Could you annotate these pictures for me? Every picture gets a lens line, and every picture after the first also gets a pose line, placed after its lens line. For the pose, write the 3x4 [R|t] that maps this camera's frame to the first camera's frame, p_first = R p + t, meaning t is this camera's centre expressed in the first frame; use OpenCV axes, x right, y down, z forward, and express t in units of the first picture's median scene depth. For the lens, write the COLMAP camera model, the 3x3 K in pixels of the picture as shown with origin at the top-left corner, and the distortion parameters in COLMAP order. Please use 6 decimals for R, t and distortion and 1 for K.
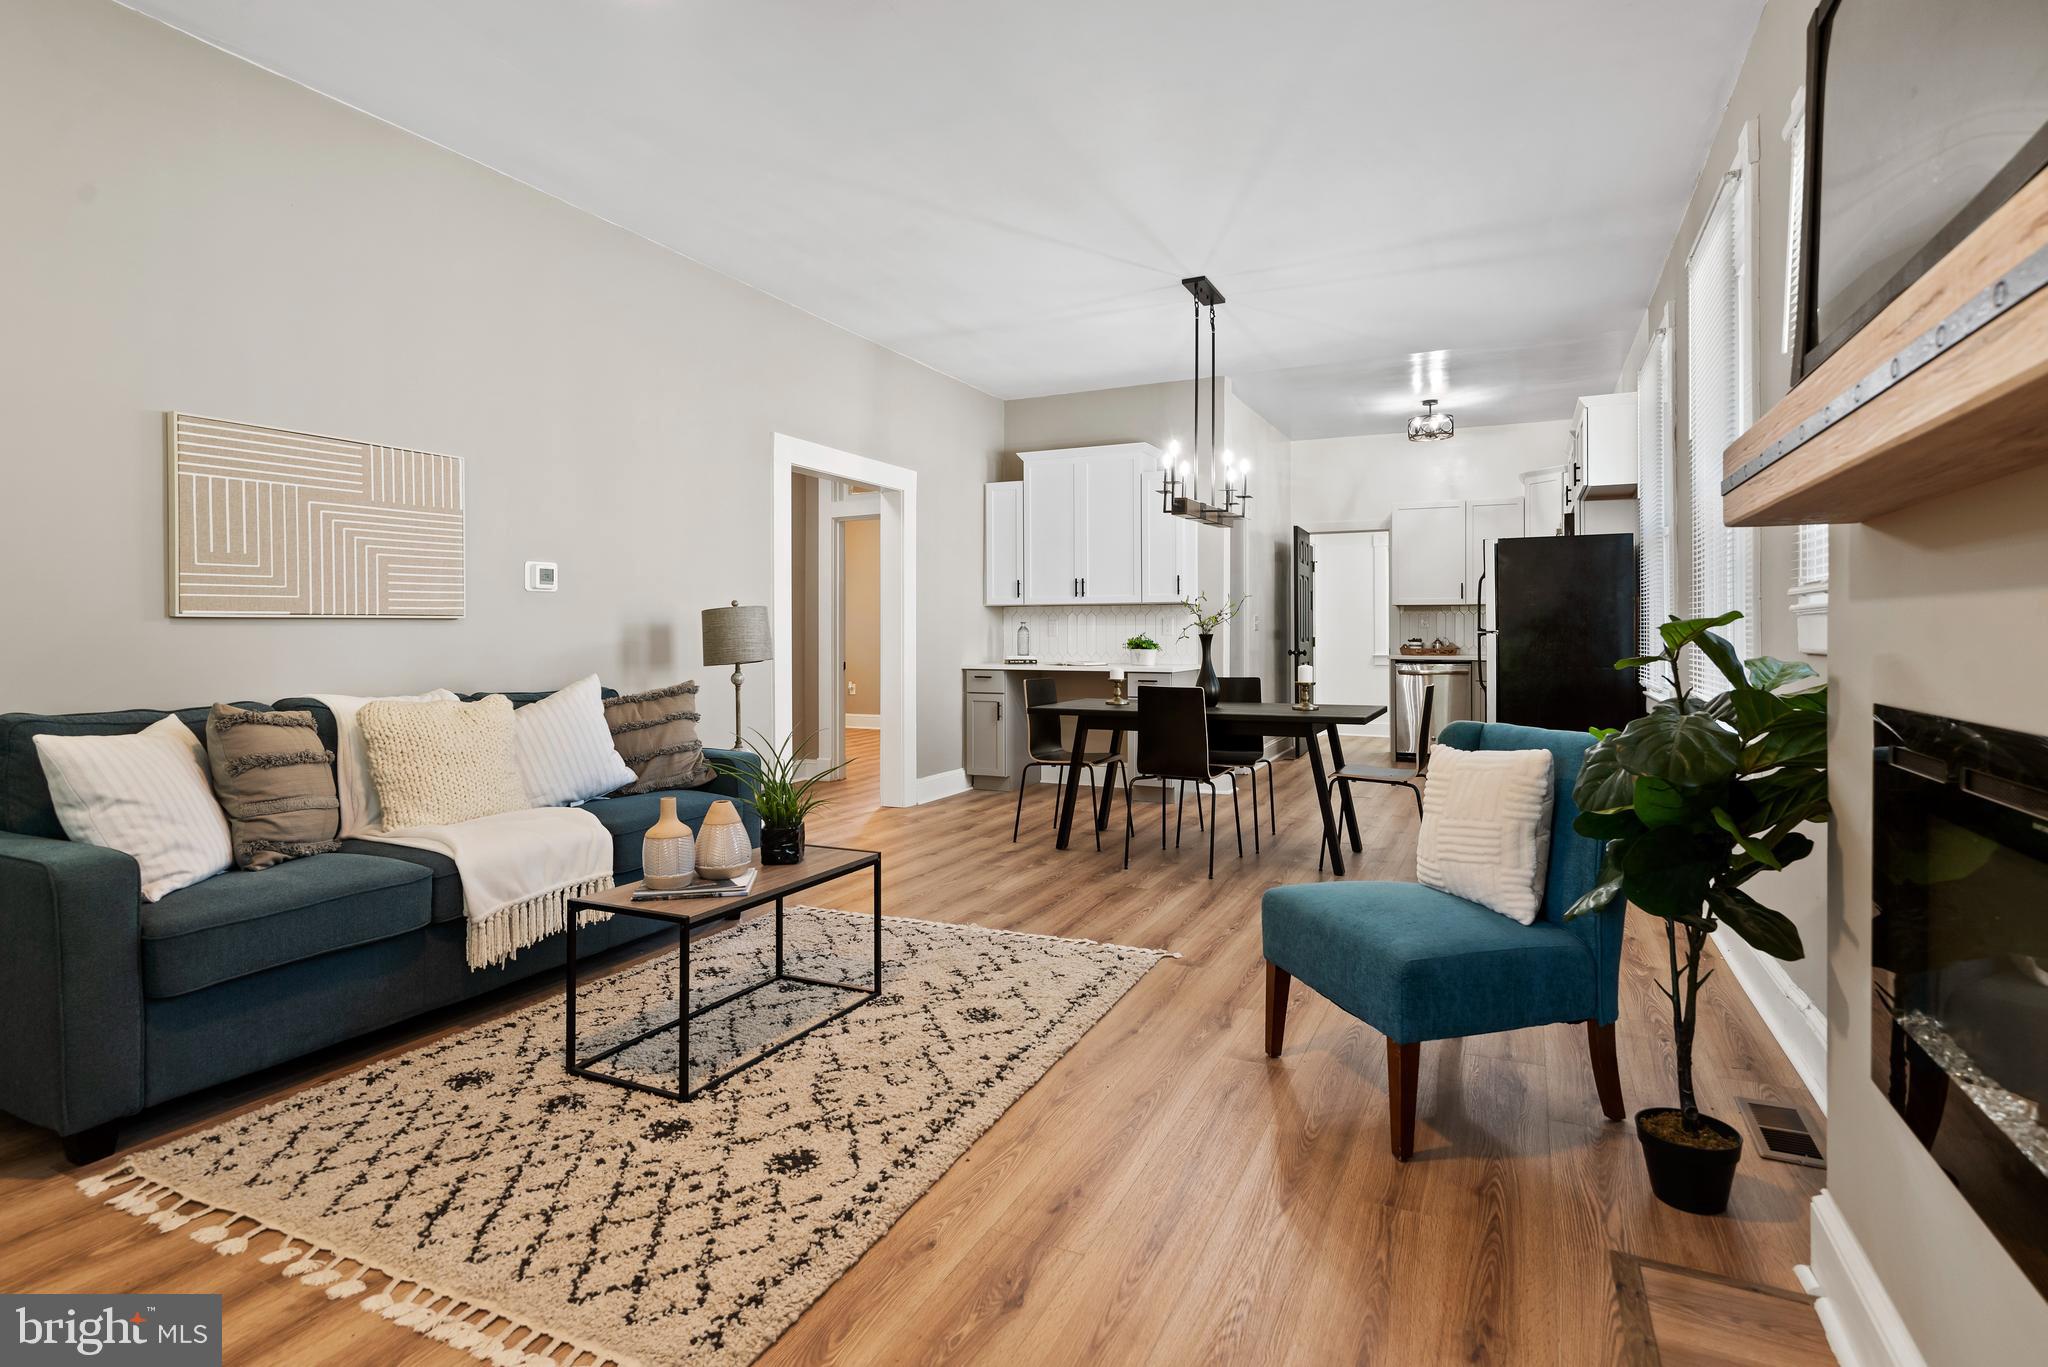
lens RADIAL K [[1004.5, 0, 1067.1], [0, 1004.5, 636.5], [0, 0, 1]] dist [0.000789, 0.000441]
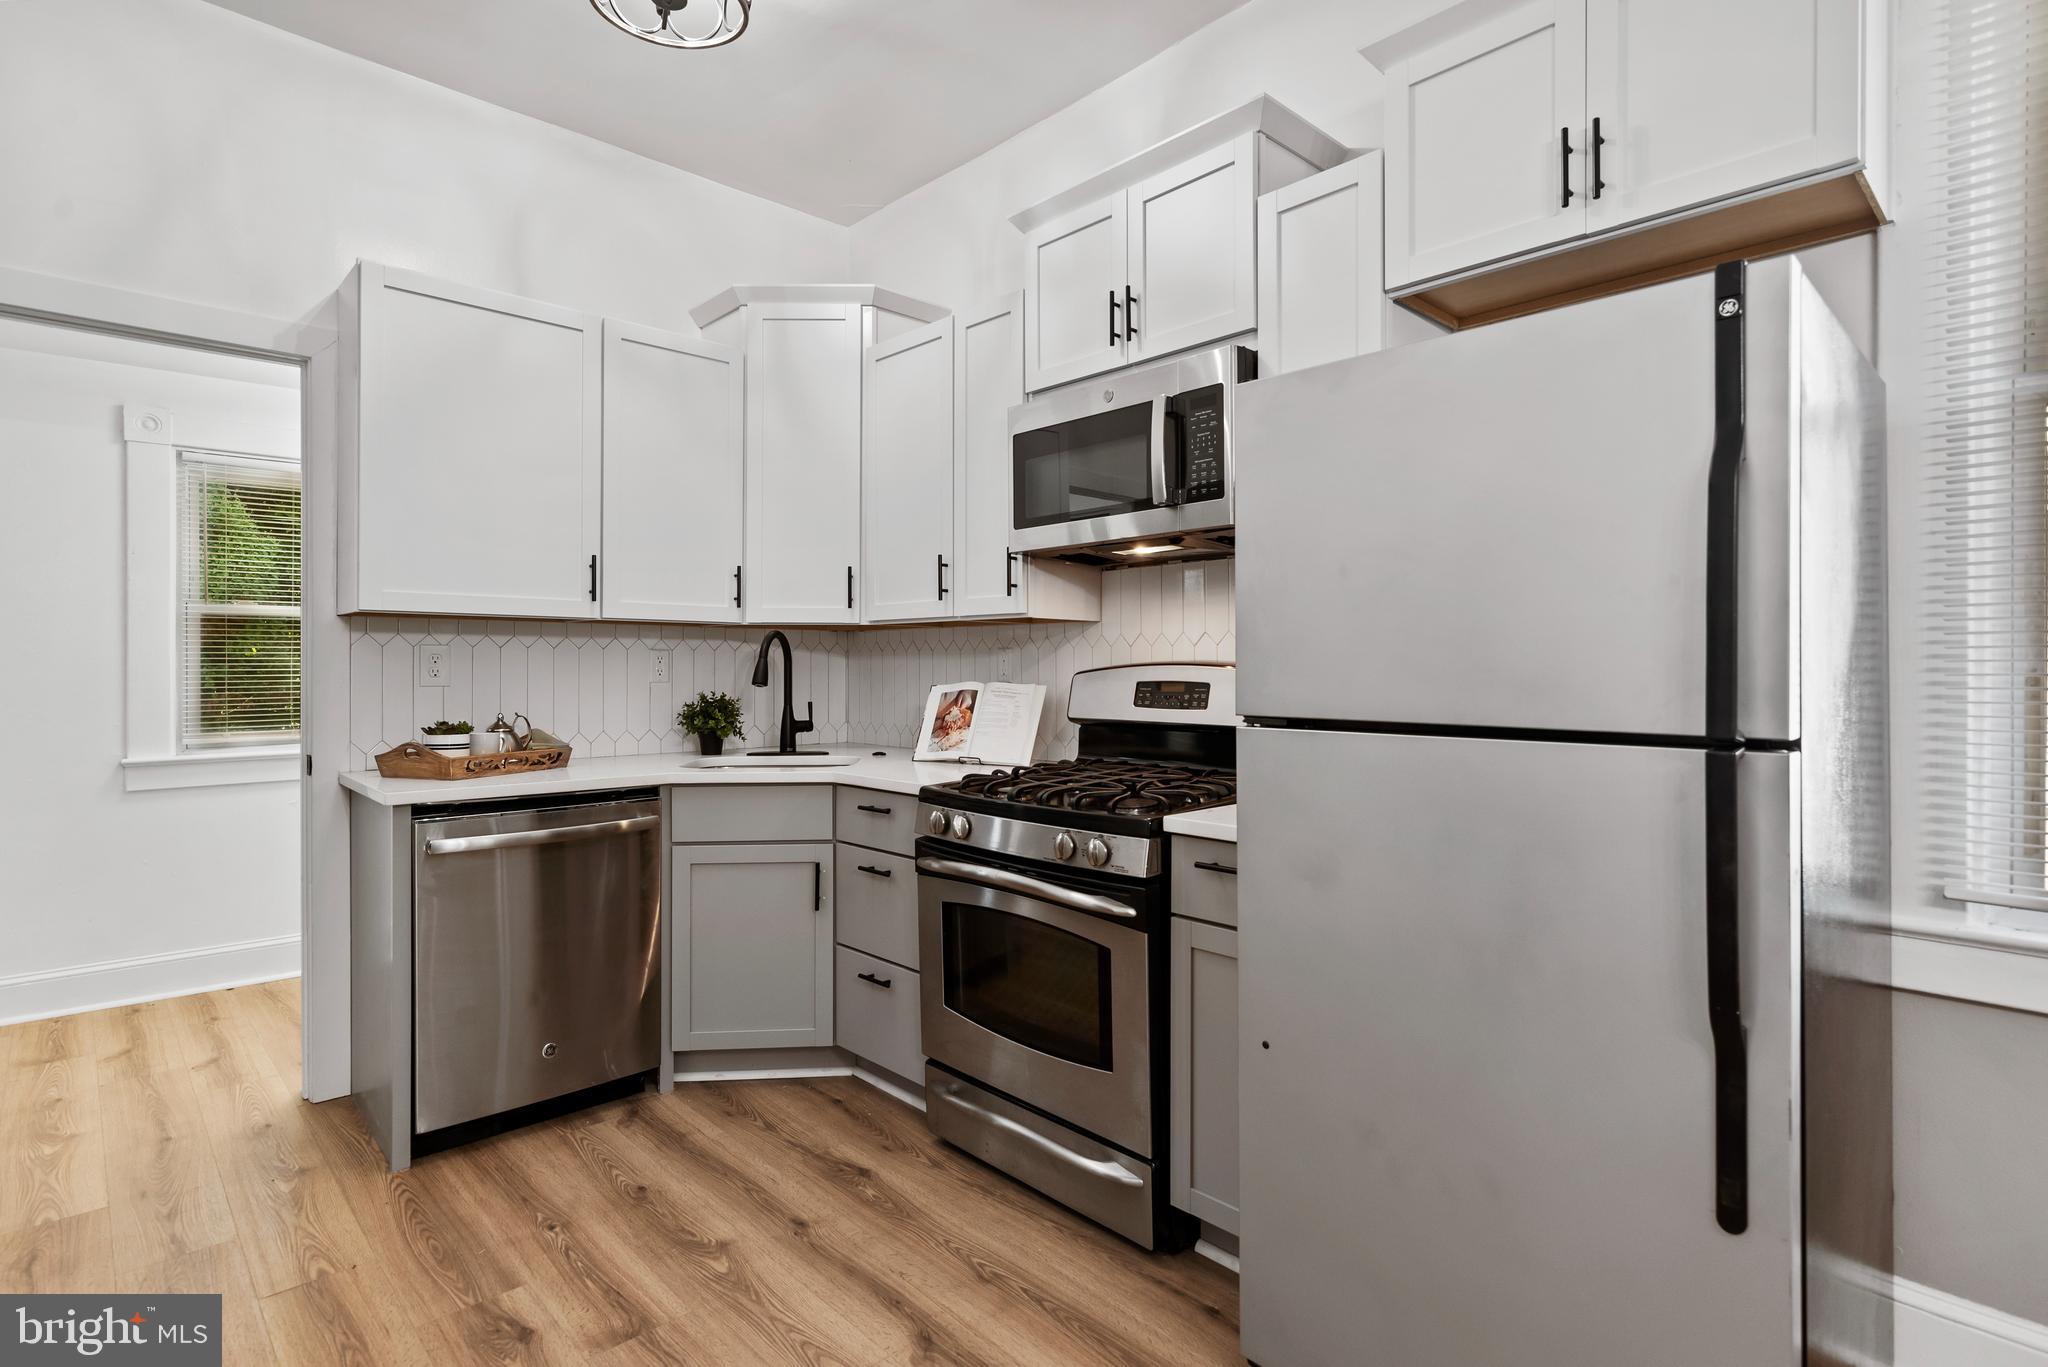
lens RADIAL K [[1004.5, 0, 1034.0], [0, 1004.5, 664.7], [0, 0, 1]] dist [0.000789, 0.000441]
pose [[0.374455, 0.004772, 0.927233, 0.454784], [0.004227, 0.999968, -0.006854, -0.046617], [-0.927235, 0.006486, 0.374423, 2.528649]]
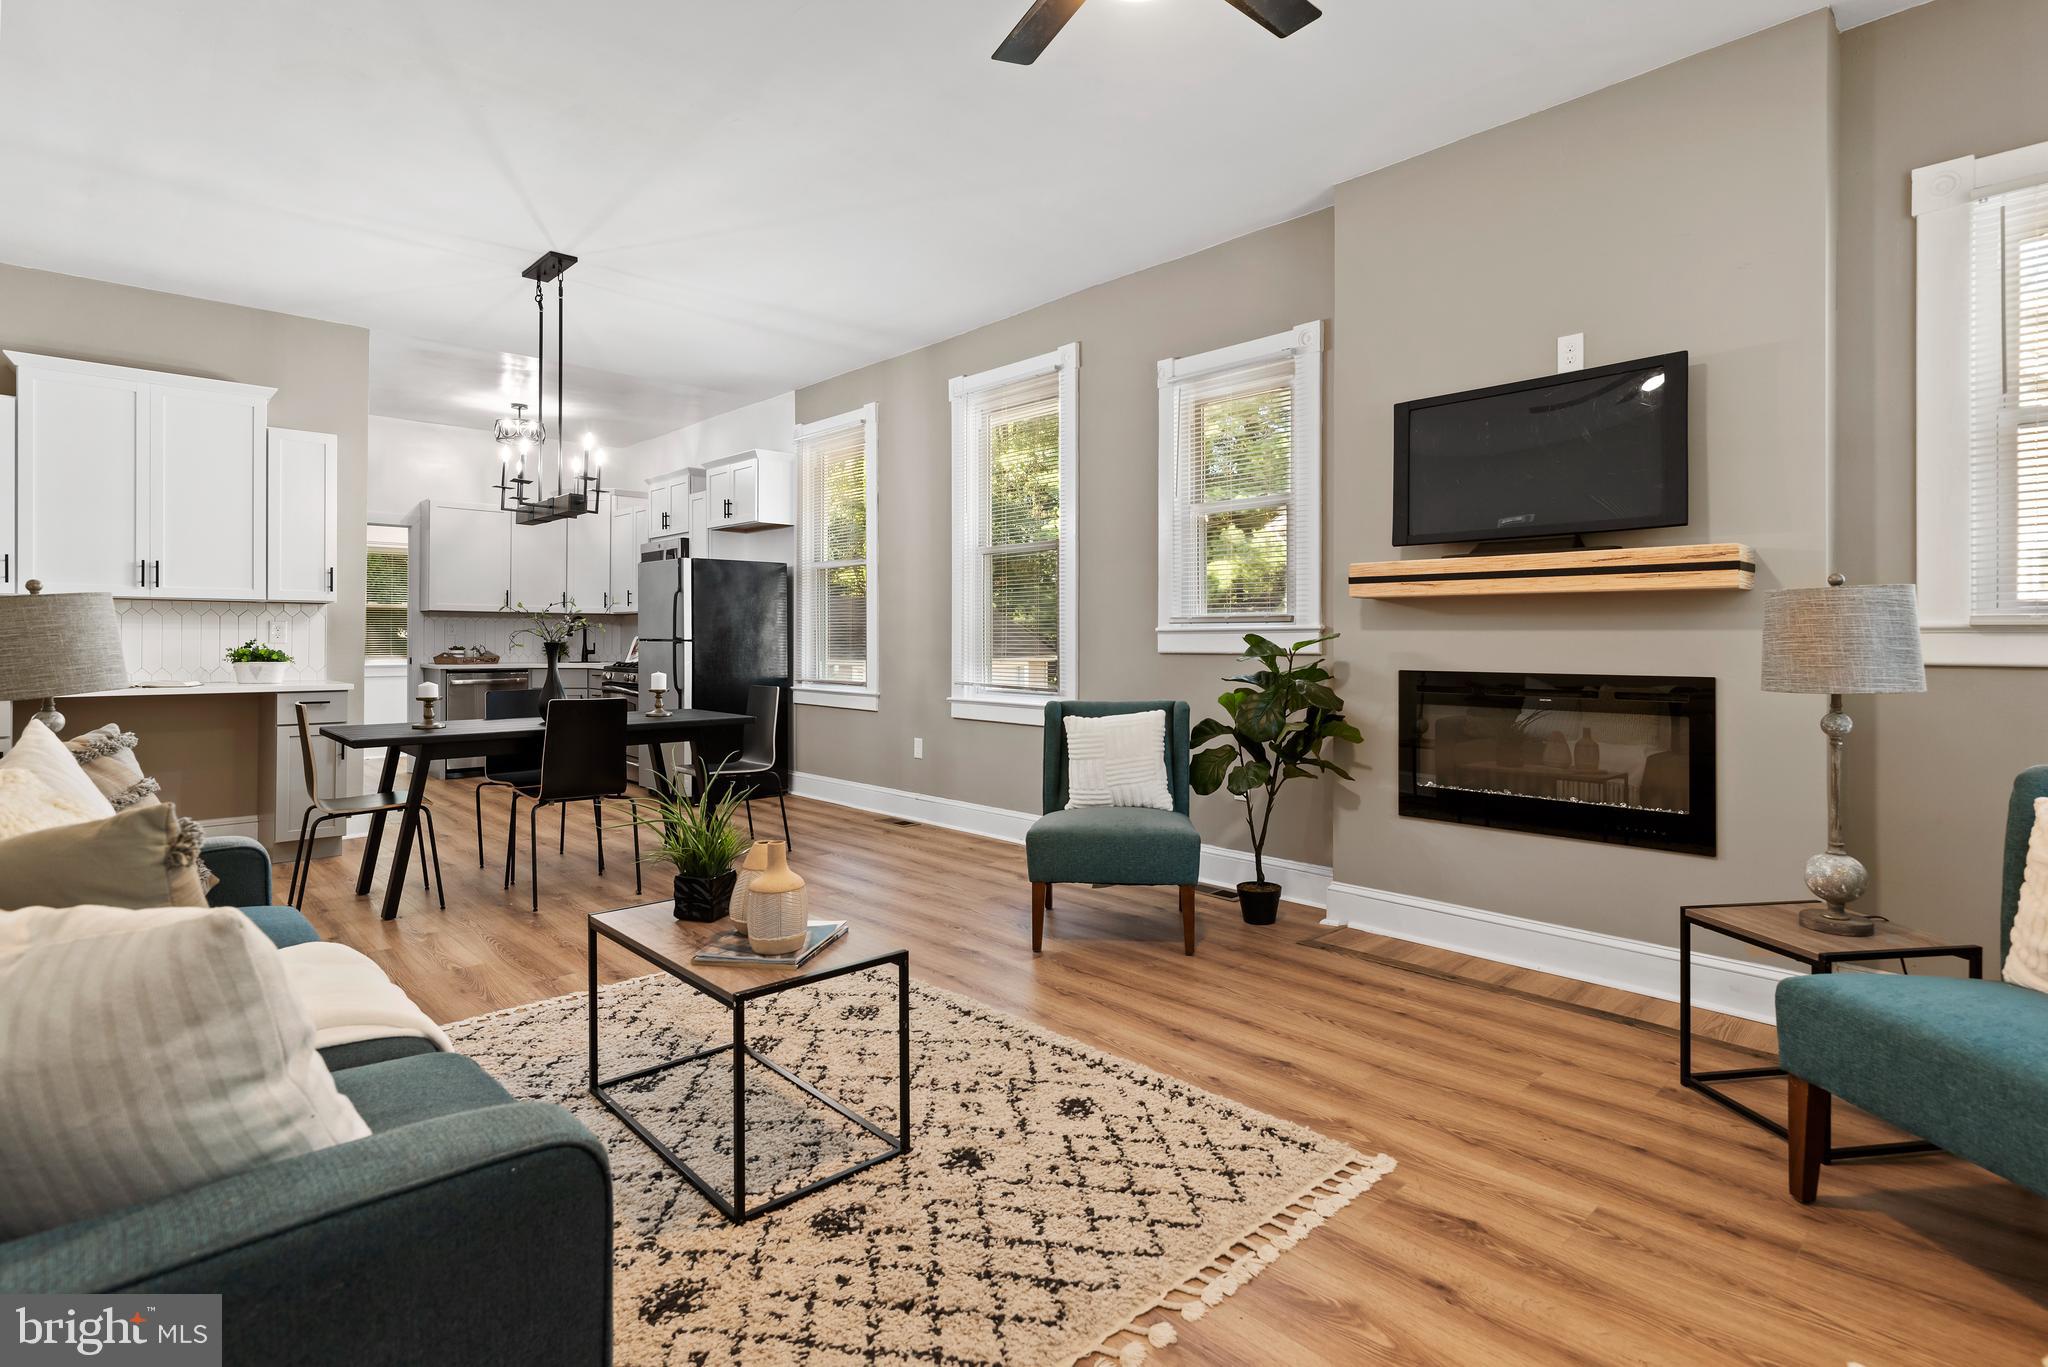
lens RADIAL K [[1004.5, 0, 1029.9], [0, 1004.5, 635.7], [0, 0, 1]] dist [0.000789, 0.000441]
pose [[0.378760, 0.006697, 0.925471, -1.128244], [0.001458, 0.999968, -0.007833, -0.000846], [-0.925494, 0.004316, 0.378738, 0.517446]]
